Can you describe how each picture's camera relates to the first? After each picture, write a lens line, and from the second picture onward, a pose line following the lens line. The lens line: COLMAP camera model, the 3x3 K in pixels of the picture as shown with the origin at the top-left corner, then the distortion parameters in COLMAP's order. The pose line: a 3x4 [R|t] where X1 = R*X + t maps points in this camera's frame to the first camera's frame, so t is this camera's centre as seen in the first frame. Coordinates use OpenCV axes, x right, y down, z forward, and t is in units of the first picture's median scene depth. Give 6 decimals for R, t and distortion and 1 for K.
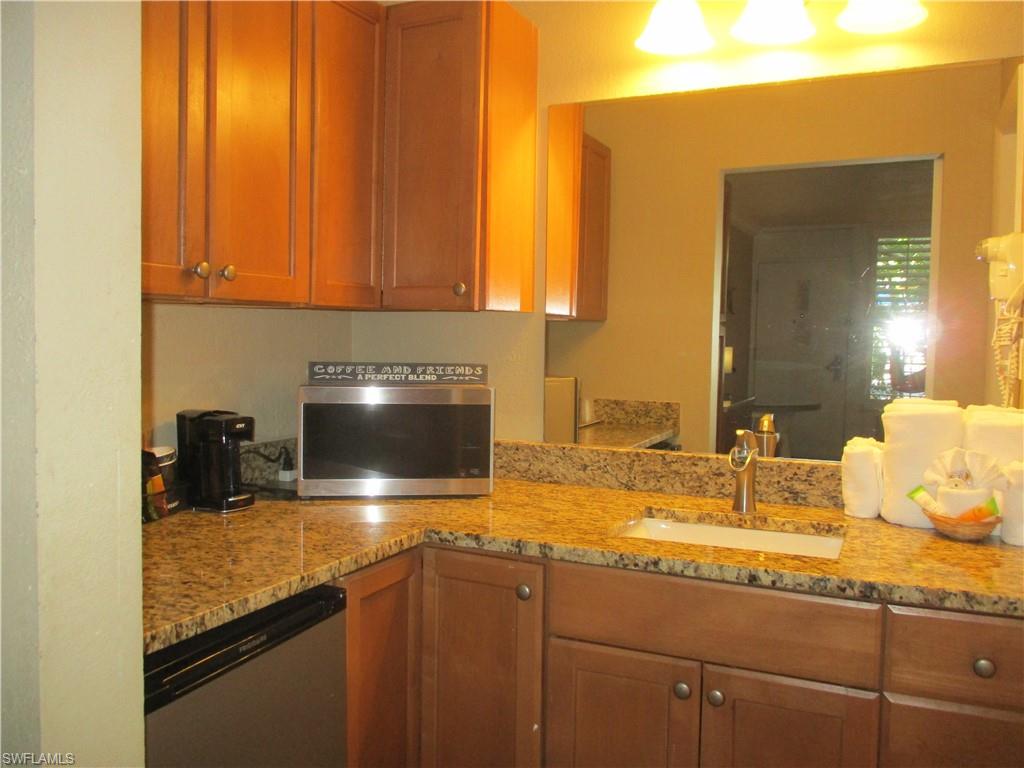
lens RADIAL K [[834.9, 0, 514.1], [0, 834.9, 384.4], [0, 0, 1]] dist [-0.060059, 0.034916]
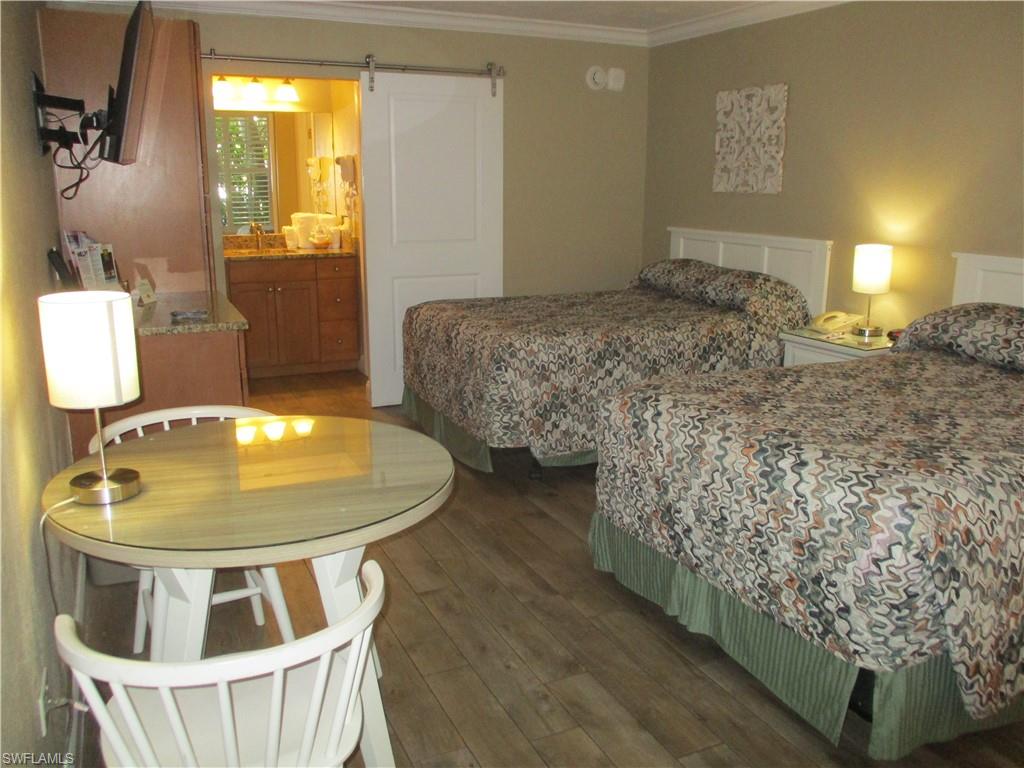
lens RADIAL K [[834.9, 0, 513.1], [0, 834.9, 387.8], [0, 0, 1]] dist [-0.060059, 0.034916]
pose [[0.643163, -0.195661, 0.740309, -1.643166], [0.048316, 0.975246, 0.215779, 0.026216], [-0.764203, -0.103012, 0.636696, -1.933308]]
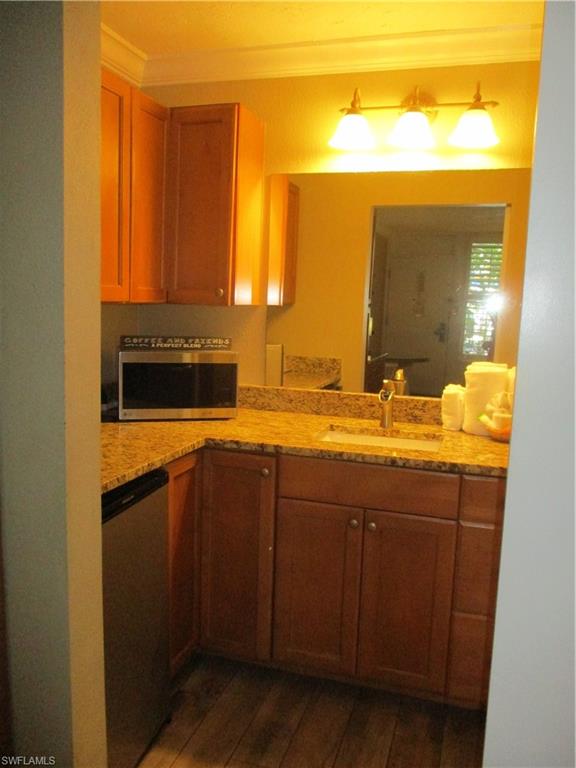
lens RADIAL K [[626.2, 0, 289.4], [0, 626.2, 385.5], [0, 0, 1]] dist [-0.060059, 0.034916]
pose [[0.991046, 0.002770, 0.133495, -0.097951], [-0.013190, 0.996926, 0.077237, -0.031299], [-0.132871, -0.078306, 0.988035, -0.254587]]
